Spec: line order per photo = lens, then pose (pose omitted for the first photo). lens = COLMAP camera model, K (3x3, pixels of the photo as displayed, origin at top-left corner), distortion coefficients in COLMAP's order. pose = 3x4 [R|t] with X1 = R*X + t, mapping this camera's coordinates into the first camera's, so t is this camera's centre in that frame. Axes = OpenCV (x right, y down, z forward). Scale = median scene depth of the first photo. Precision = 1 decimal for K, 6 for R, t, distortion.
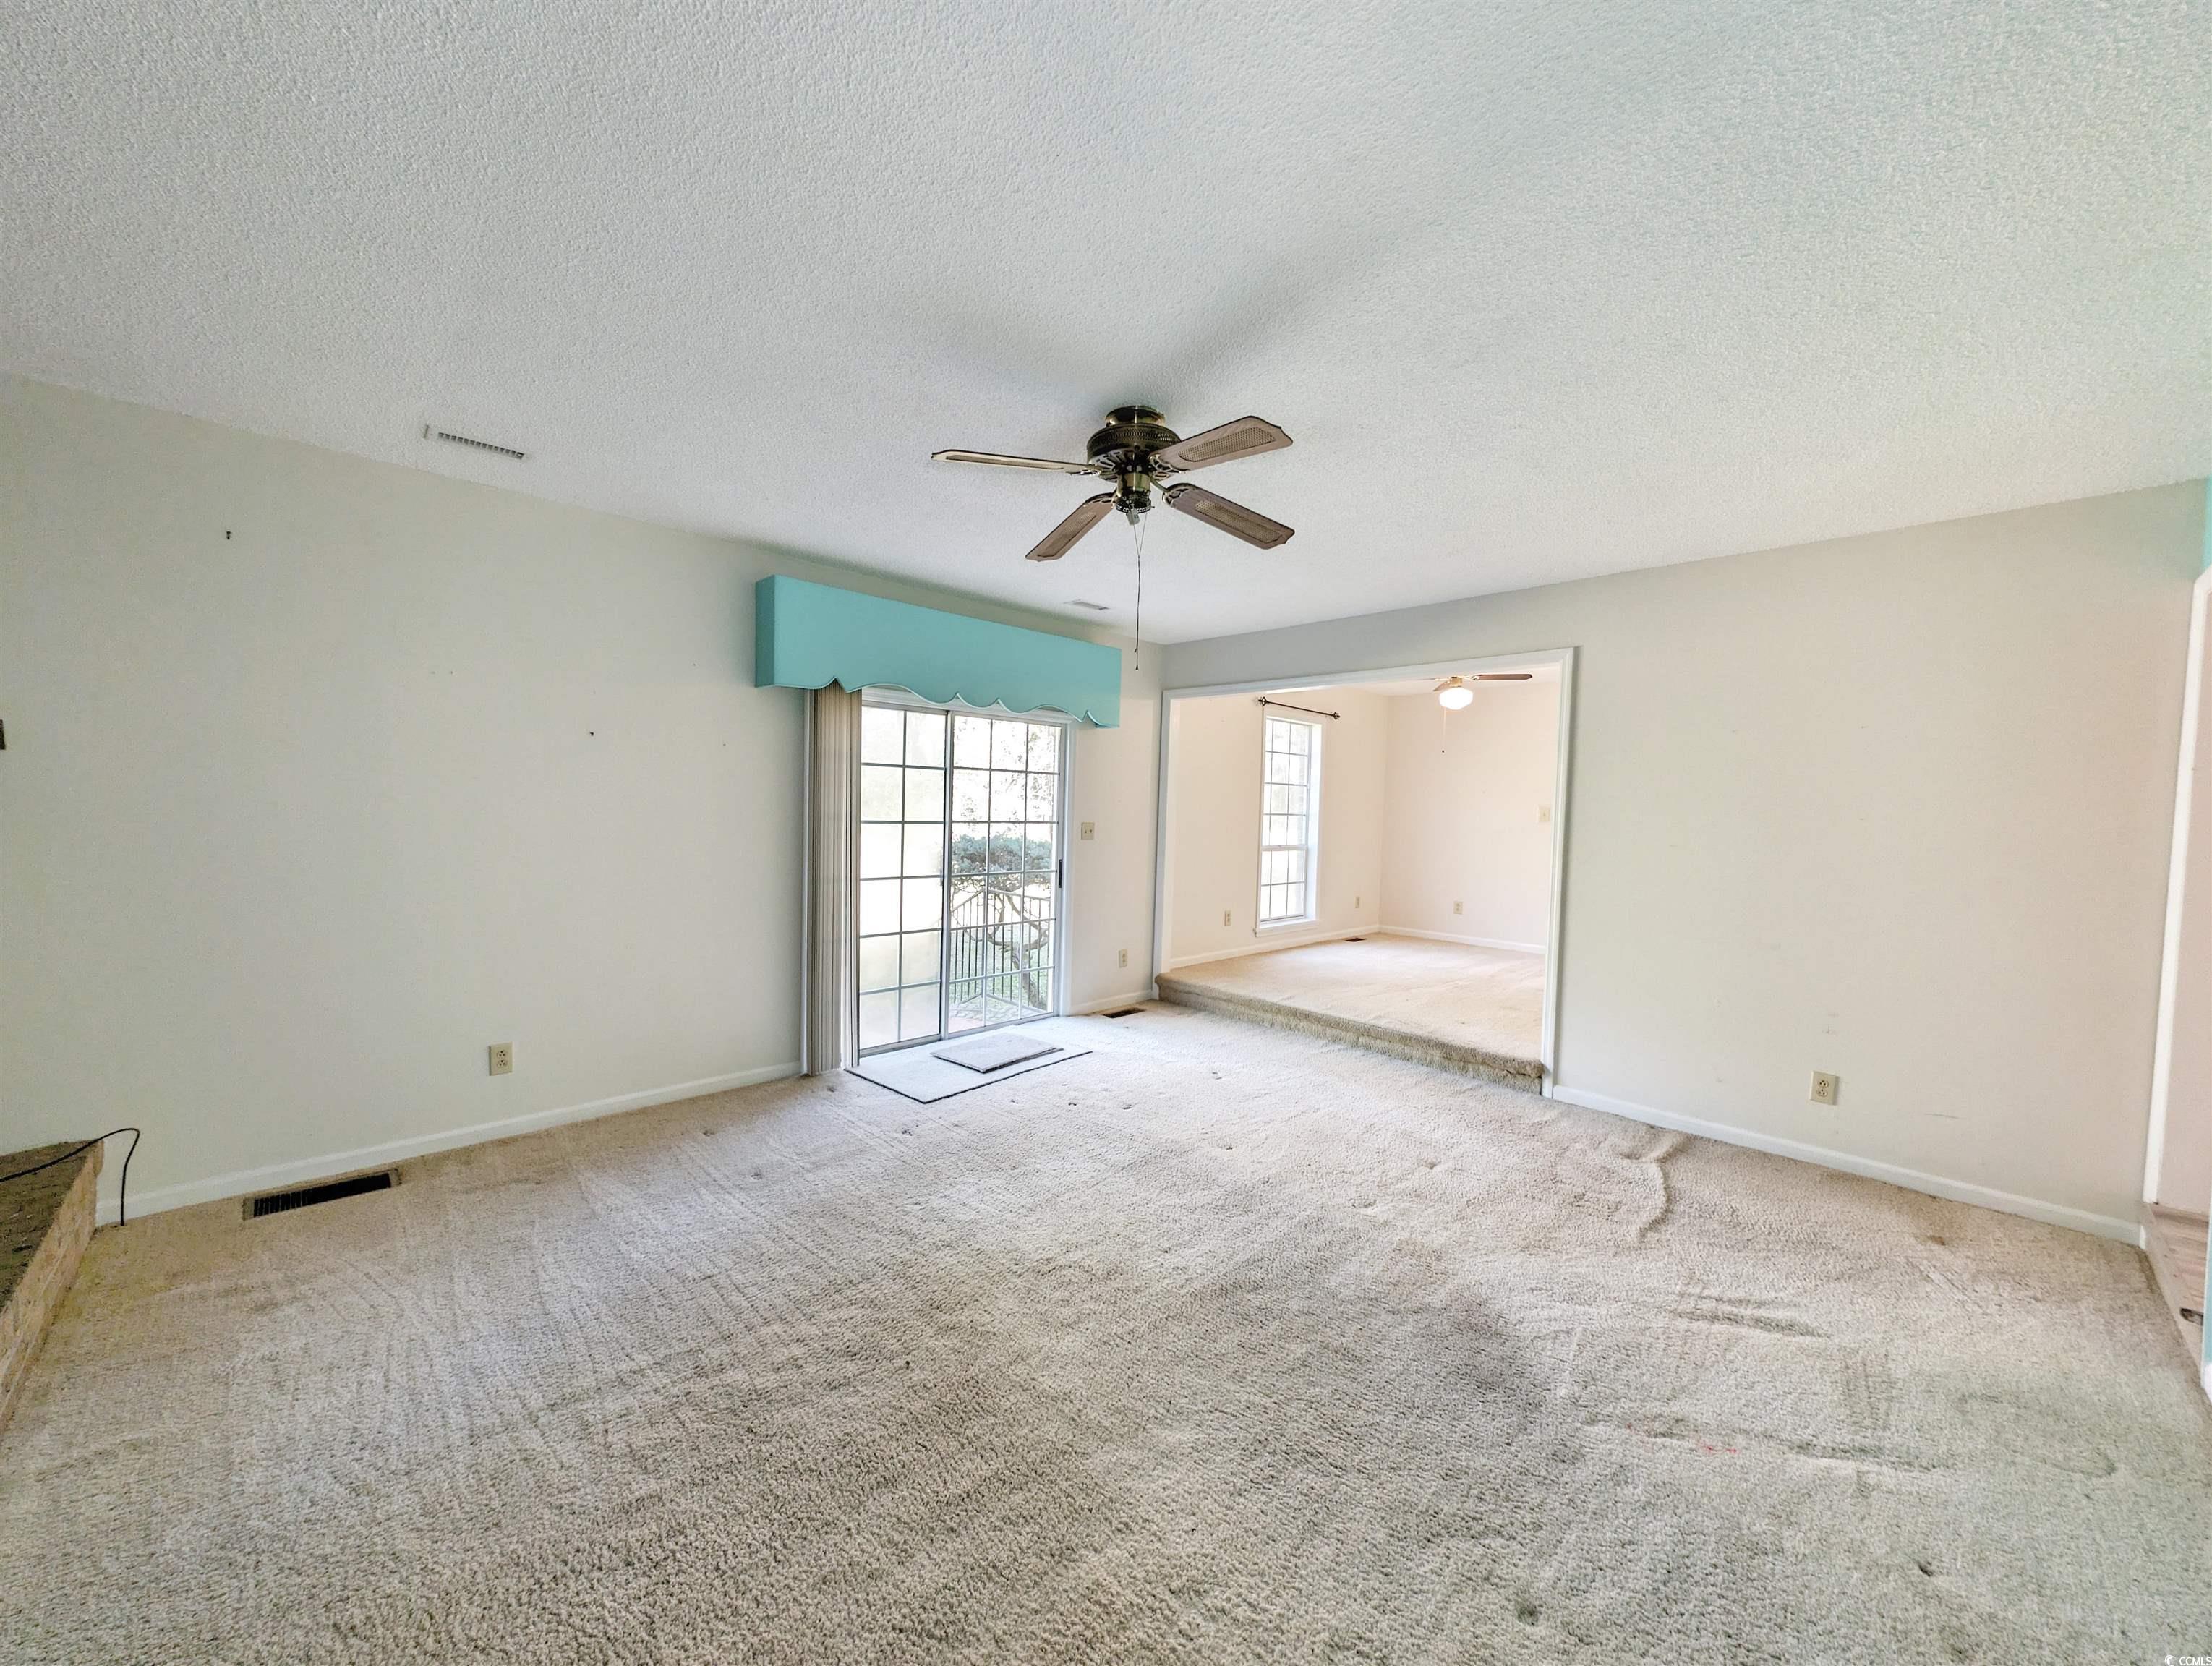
lens RADIAL K [[832.8, 0, 1089.8], [0, 832.8, 838.6], [0, 0, 1]] dist [0.010324, -0.004463]
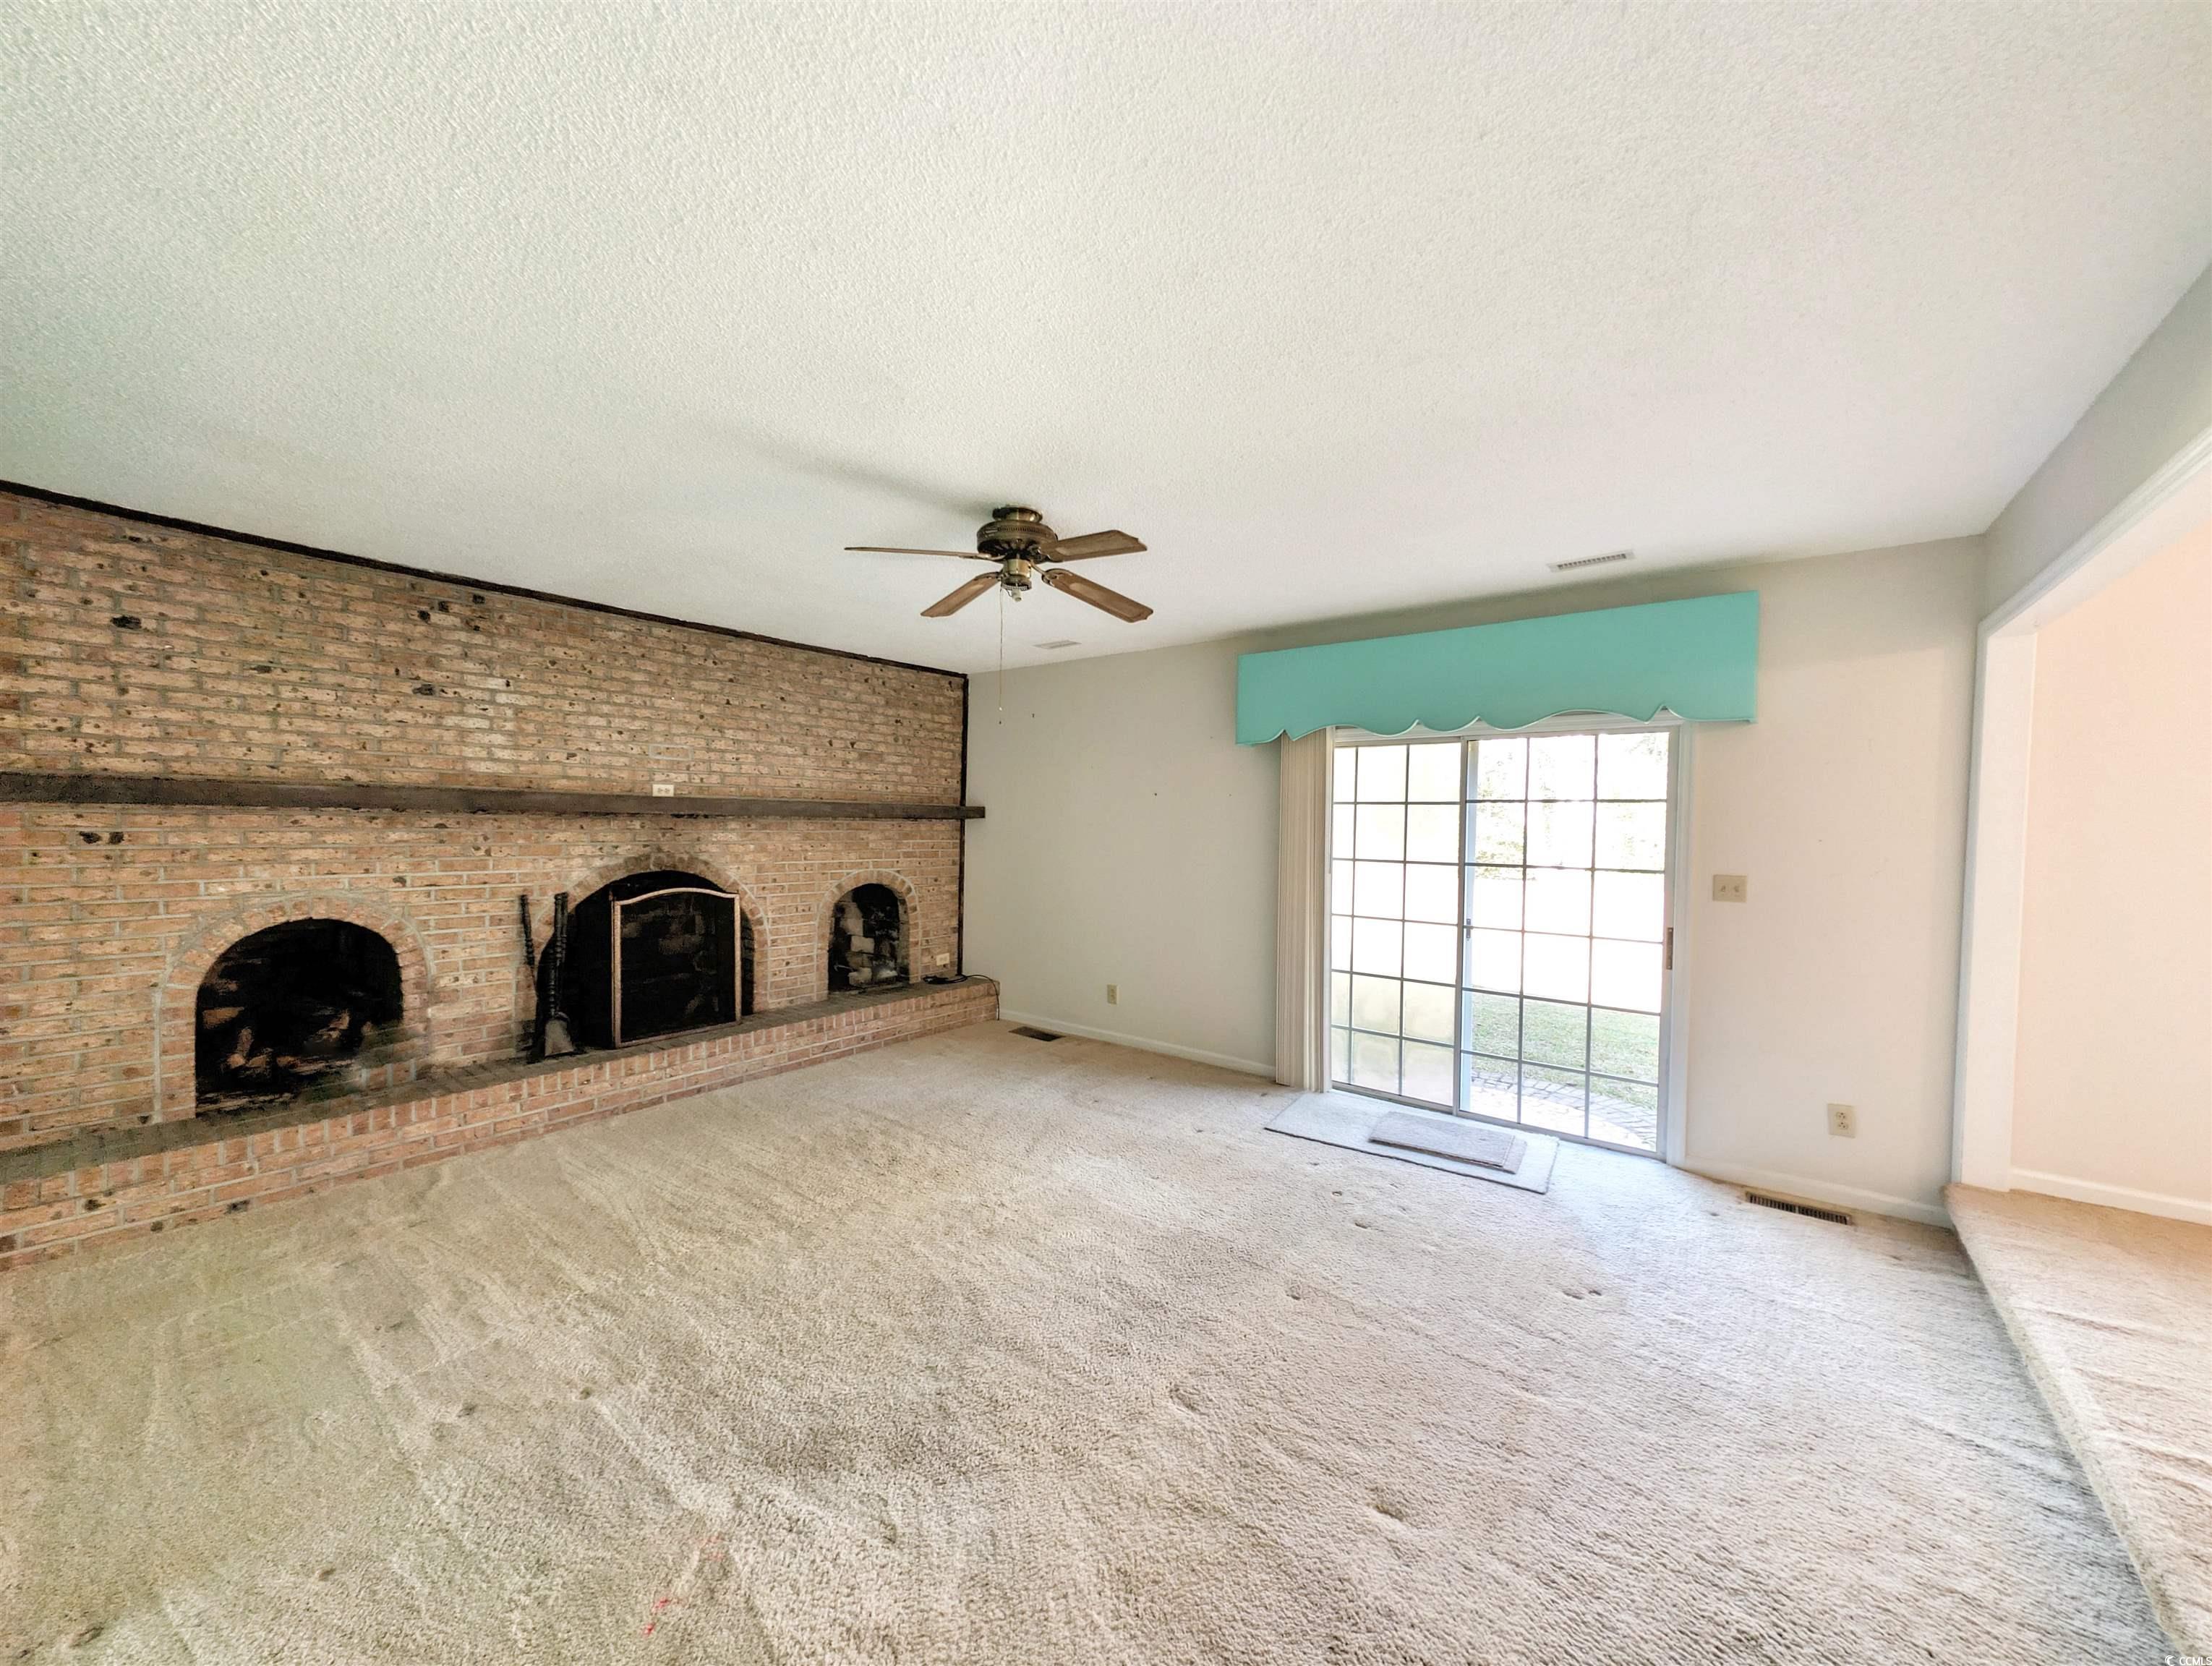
lens RADIAL K [[832.8, 0, 1092.2], [0, 832.8, 836.8], [0, 0, 1]] dist [0.010324, -0.004463]
pose [[0.137149, -0.003152, -0.990545, 0.719368], [-0.049039, 0.998747, -0.009968, -0.023317], [0.989336, 0.049942, 0.136823, 0.556860]]
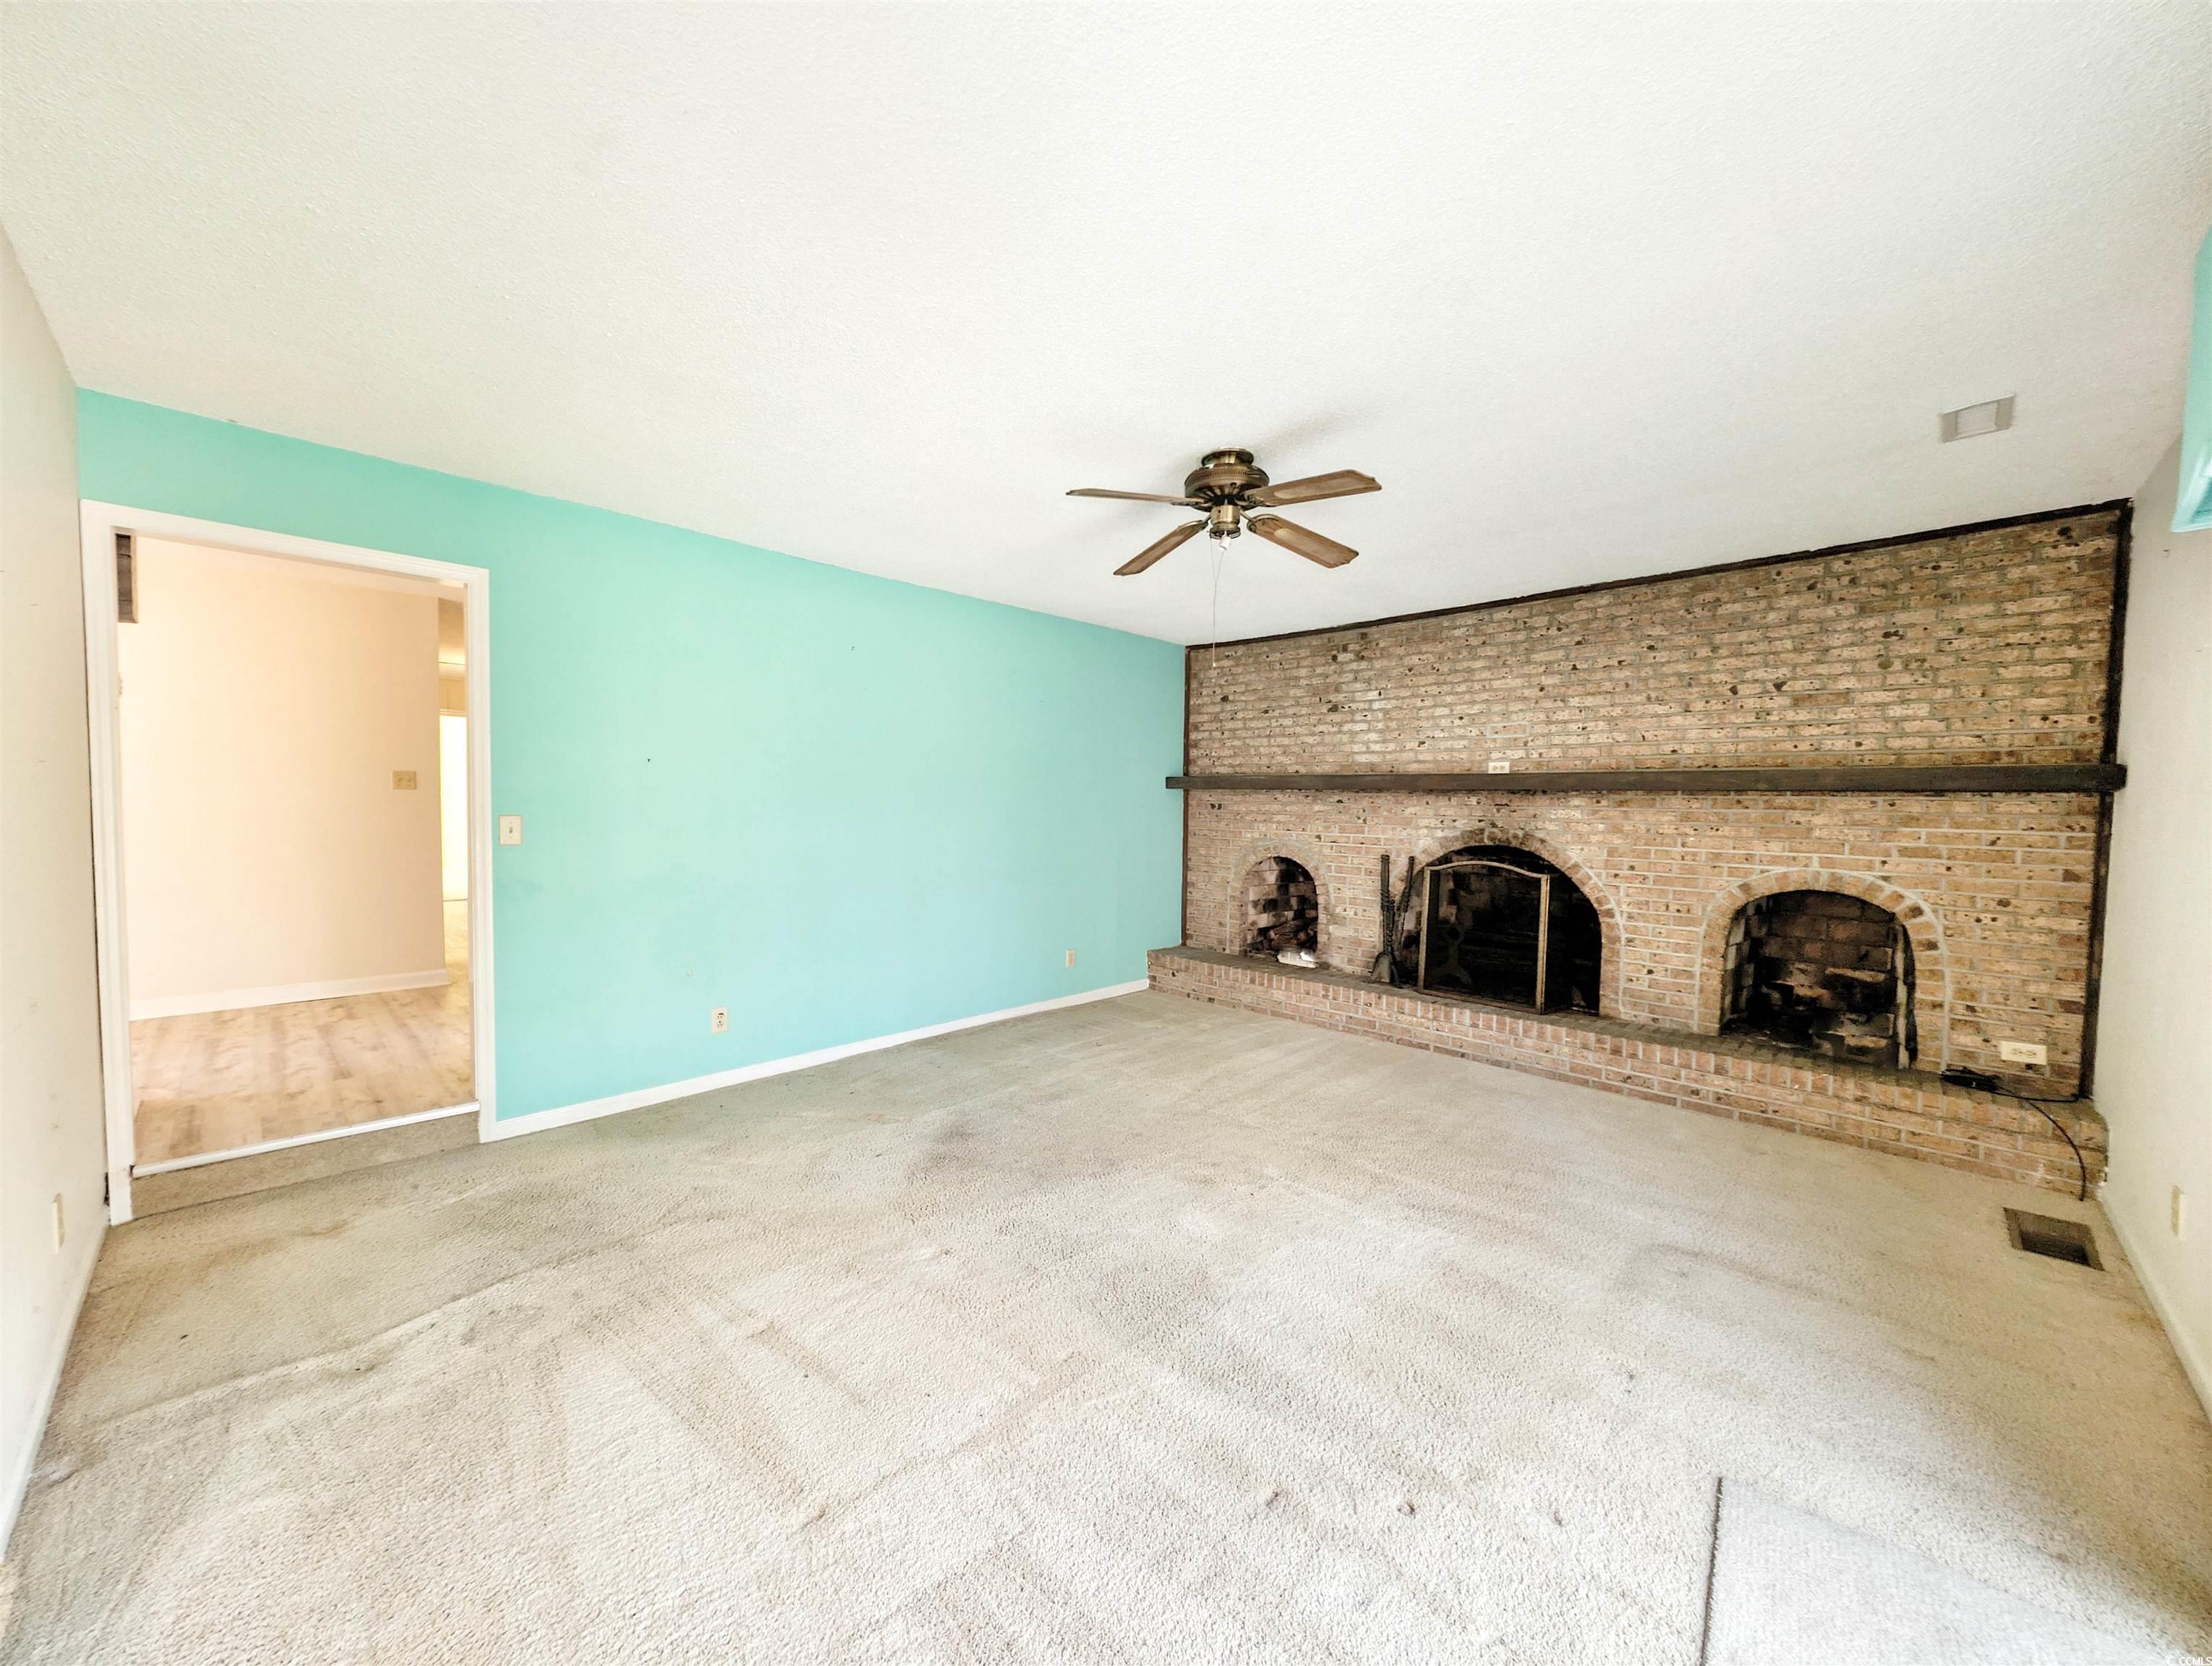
lens RADIAL K [[832.8, 0, 1089.5], [0, 832.8, 836.4], [0, 0, 1]] dist [0.010324, -0.004463]
pose [[-0.999245, -0.037178, -0.011267, 0.134053], [-0.037961, 0.996084, 0.079849, -0.043598], [0.008254, 0.080216, -0.996743, 1.270971]]
